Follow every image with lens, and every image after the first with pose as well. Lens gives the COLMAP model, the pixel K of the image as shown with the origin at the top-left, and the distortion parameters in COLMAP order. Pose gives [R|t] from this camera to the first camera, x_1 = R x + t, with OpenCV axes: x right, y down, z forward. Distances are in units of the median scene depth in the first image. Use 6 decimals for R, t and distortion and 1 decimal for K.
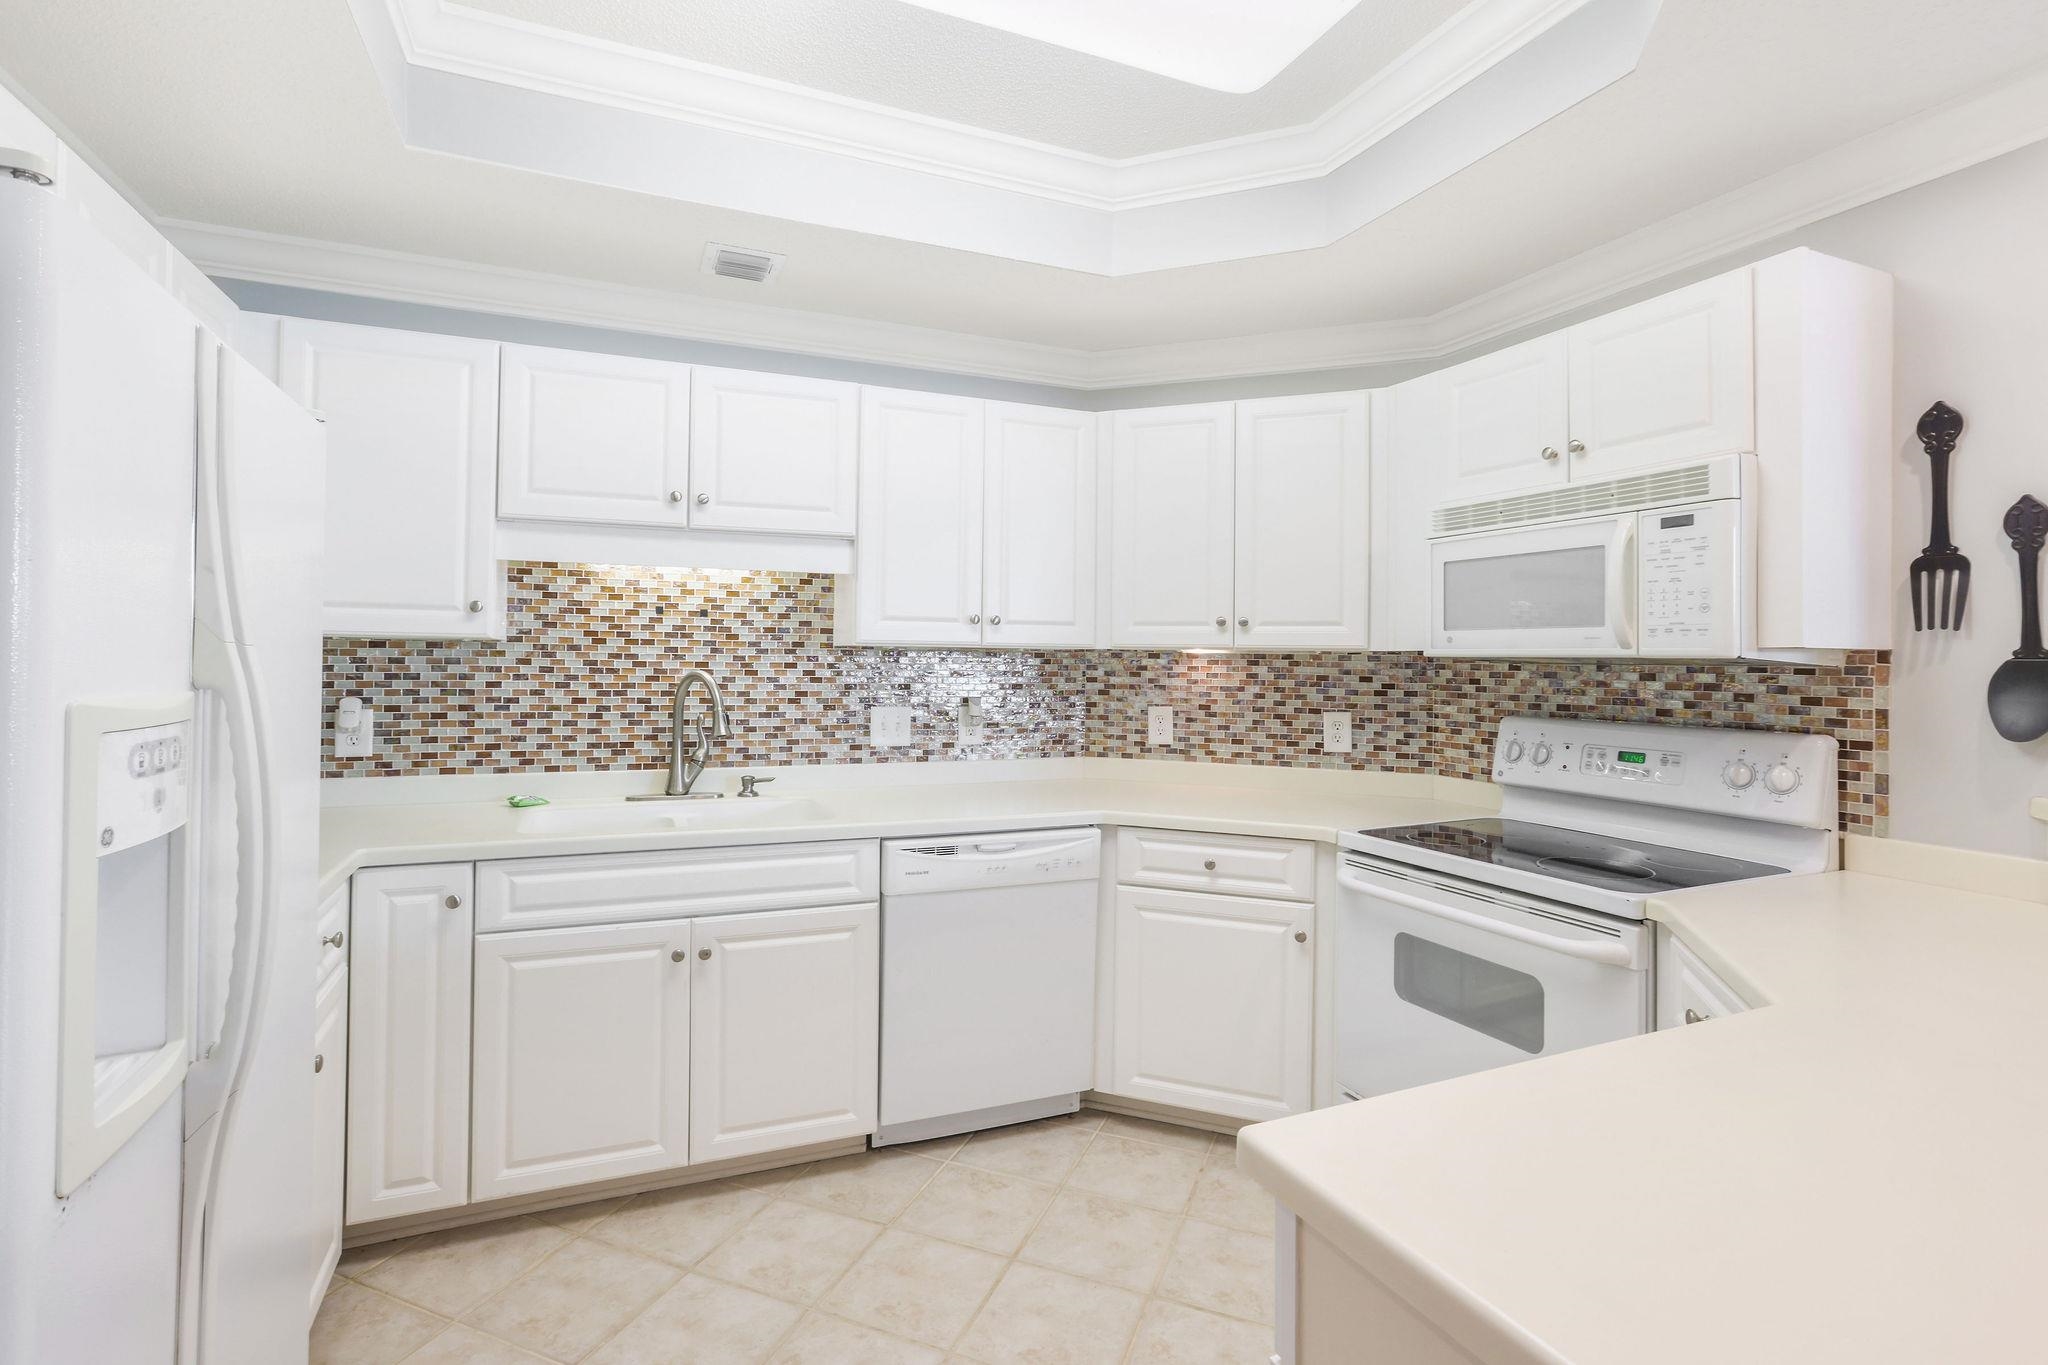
lens RADIAL K [[954.8, 0, 1019.0], [0, 954.8, 668.1], [0, 0, 1]] dist [-0.063703, 0.038990]
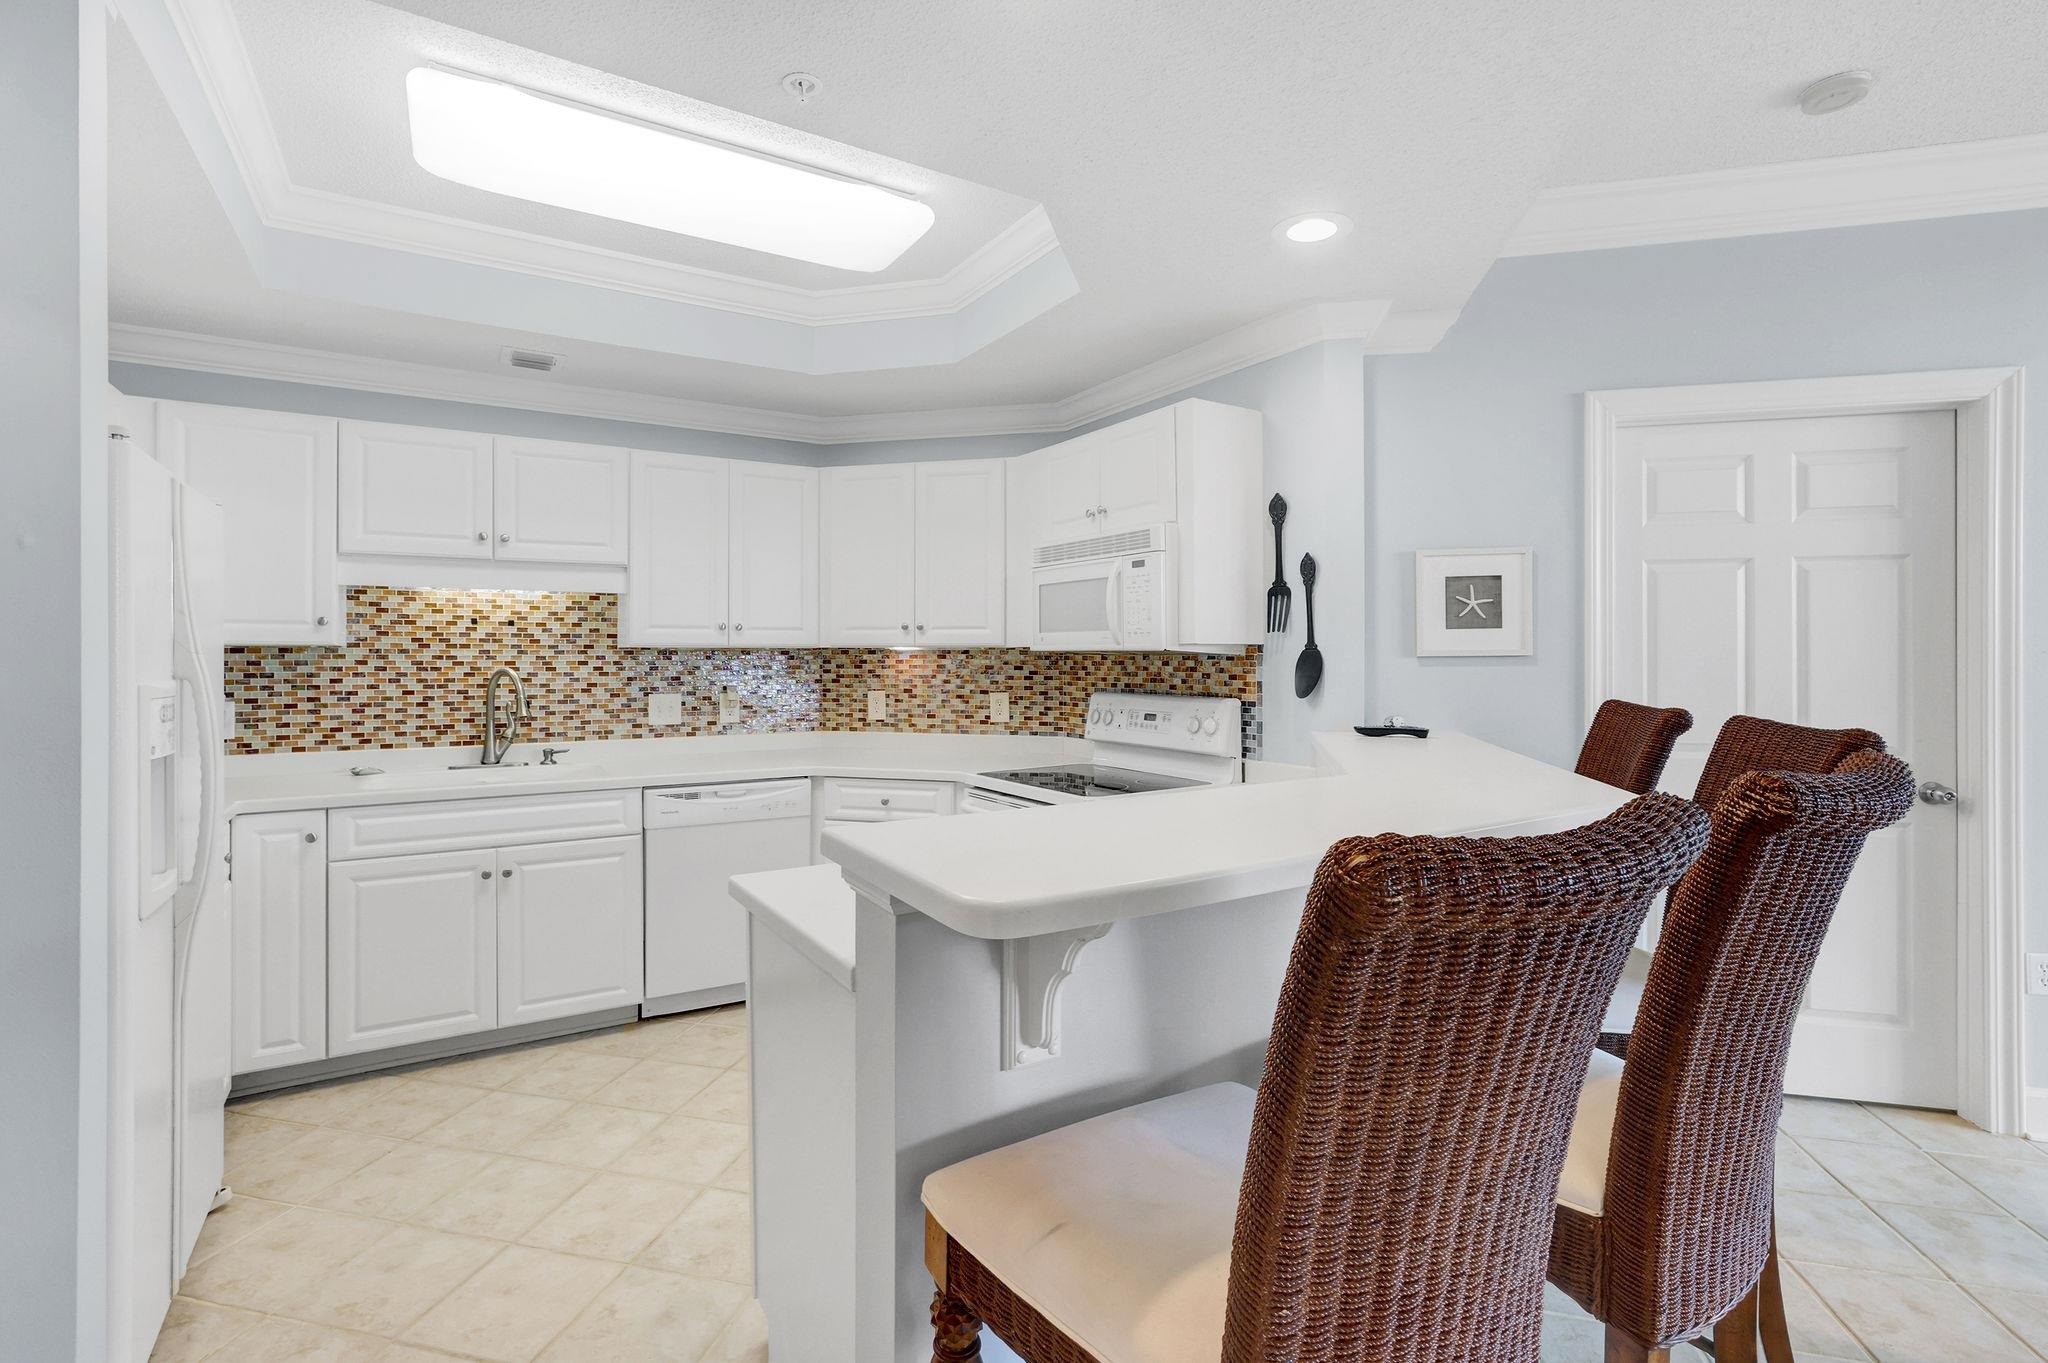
lens RADIAL K [[972.6, 0, 1017.8], [0, 972.6, 673.2], [0, 0, 1]] dist [-0.058020, 0.032593]
pose [[0.991975, -0.013536, 0.125710, 0.190602], [0.012338, 0.999871, 0.010308, 0.004915], [-0.125833, -0.008674, 0.992013, -0.387353]]
